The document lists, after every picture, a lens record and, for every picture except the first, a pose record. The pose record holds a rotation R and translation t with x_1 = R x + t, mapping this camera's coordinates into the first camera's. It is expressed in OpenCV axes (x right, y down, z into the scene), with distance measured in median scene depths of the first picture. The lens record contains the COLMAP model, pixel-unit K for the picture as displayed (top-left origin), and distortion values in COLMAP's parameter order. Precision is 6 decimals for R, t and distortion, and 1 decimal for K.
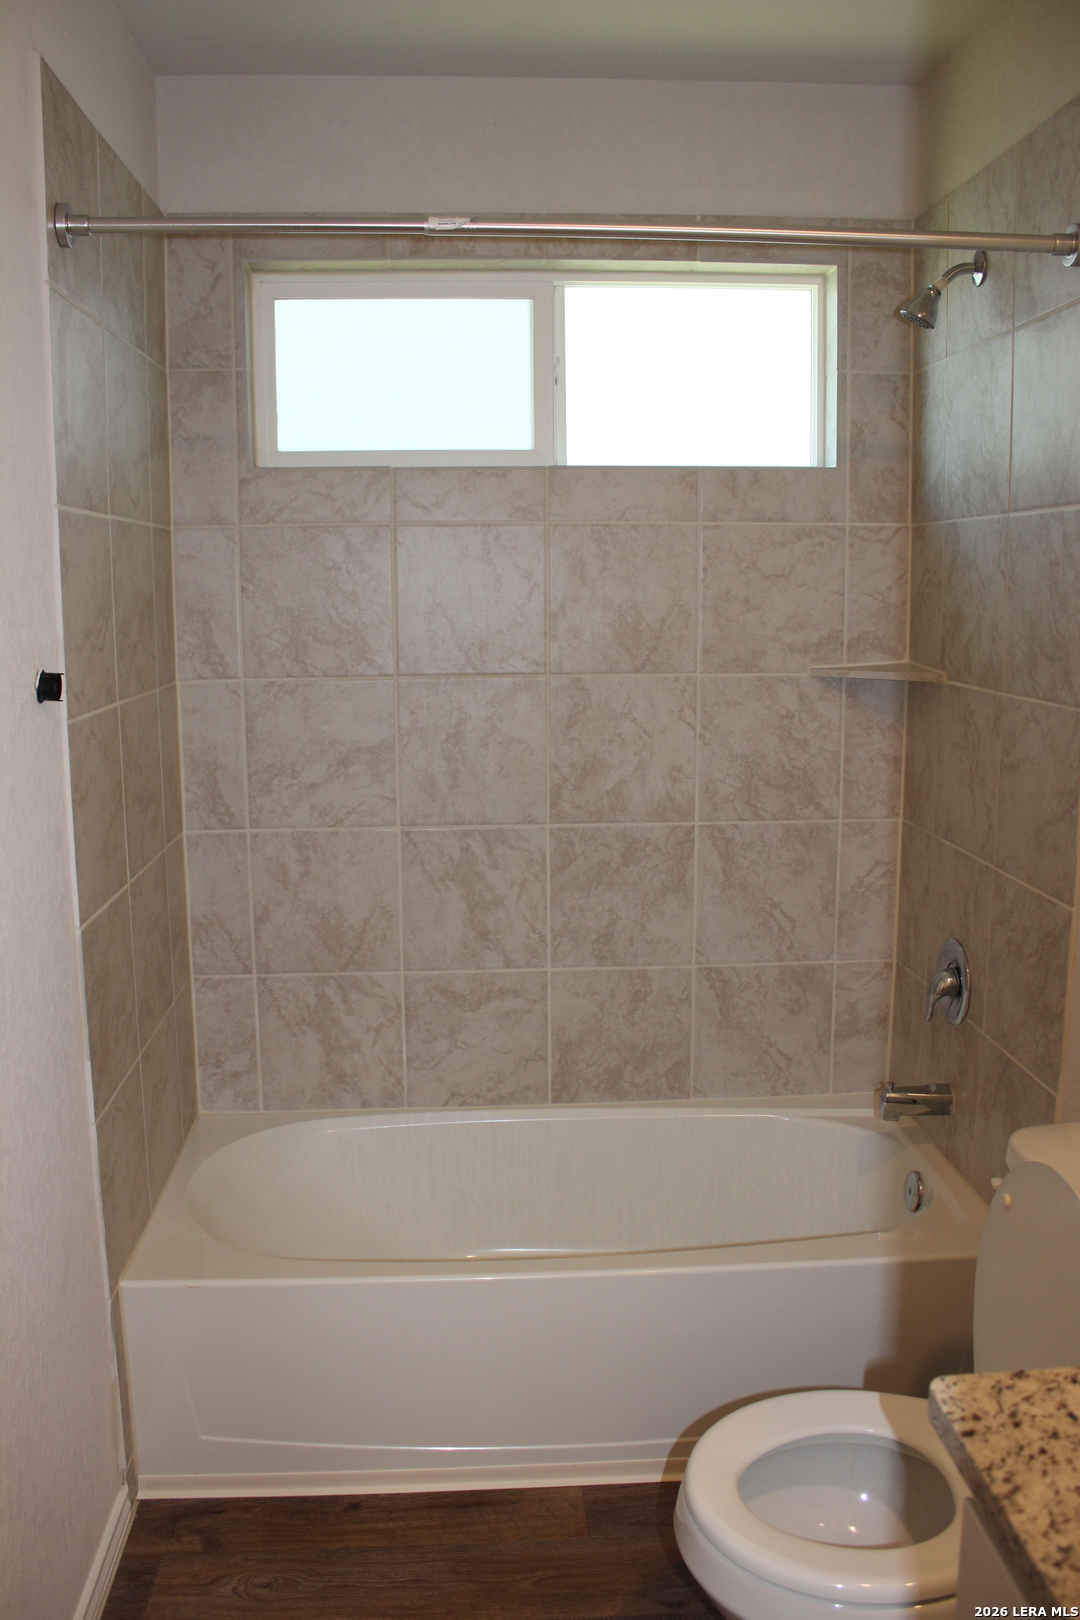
lens RADIAL K [[1308.5, 0, 516.6], [0, 1308.5, 801.1], [0, 0, 1]] dist [-0.158867, 0.118631]
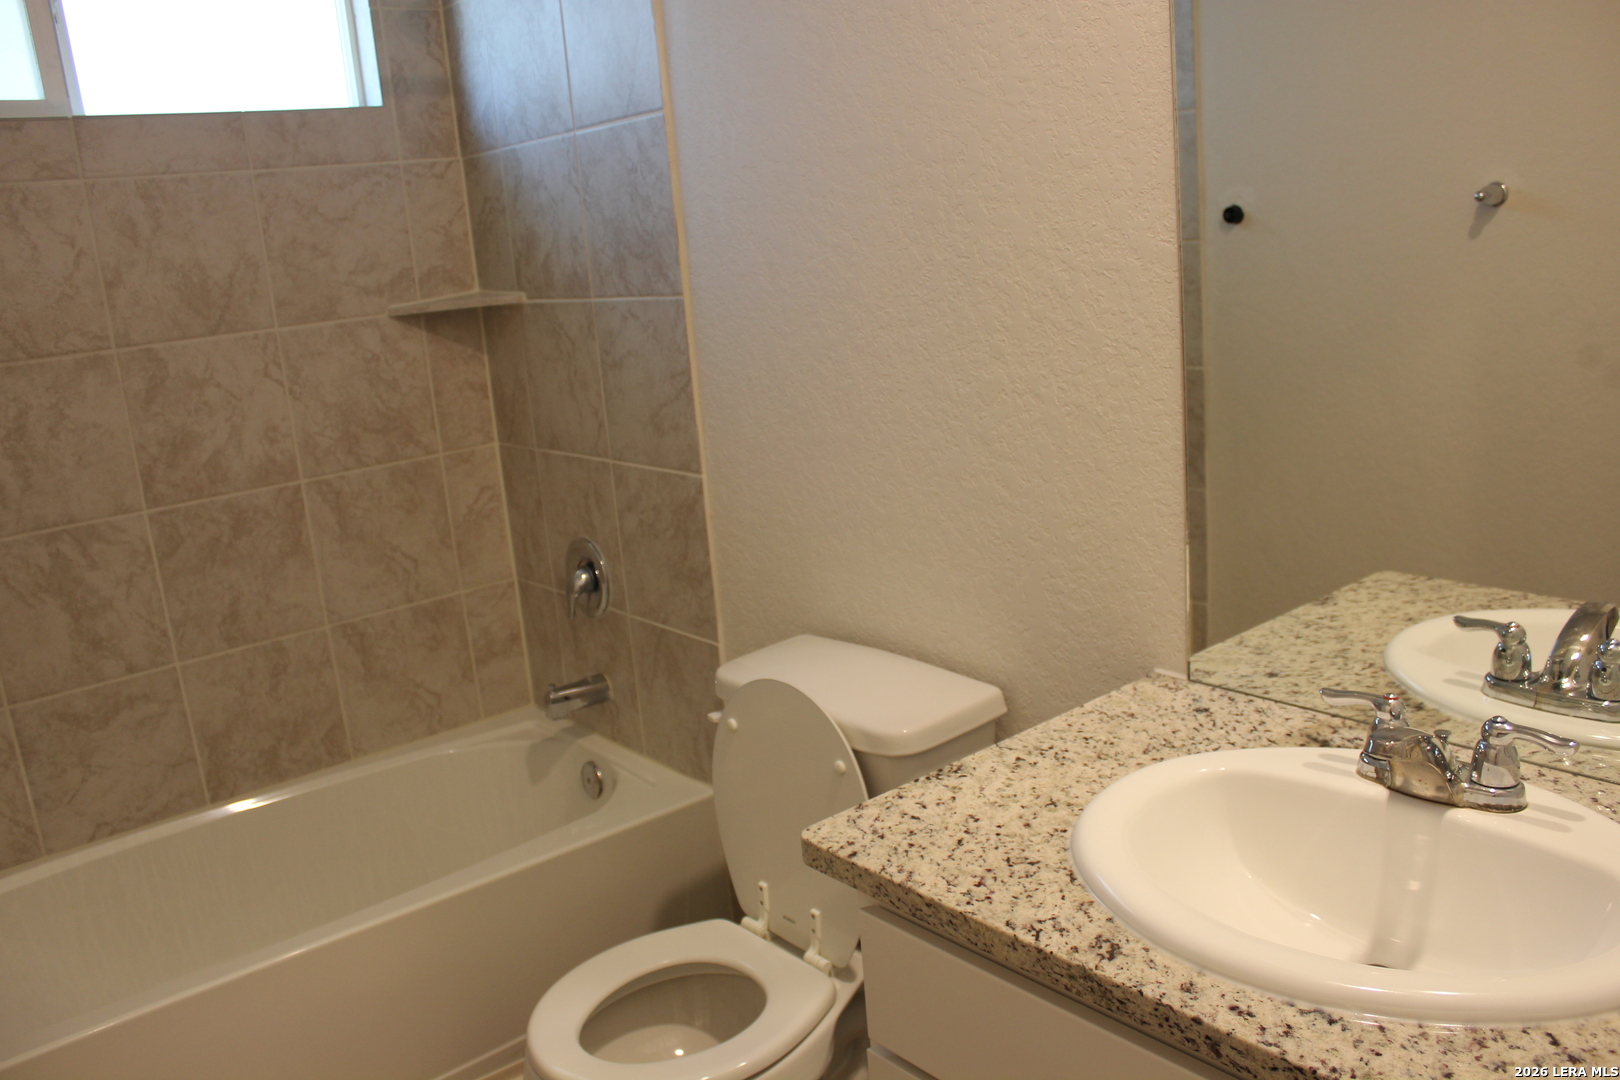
lens RADIAL K [[1316.8, 0, 767.0], [0, 1316.8, 539.9], [0, 0, 1]] dist [-0.161729, 0.171557]
pose [[0.815833, -0.196532, 0.543867, -0.114483], [0.174104, 0.980318, 0.093082, 0.031046], [-0.551457, 0.018750, 0.833993, 0.004801]]
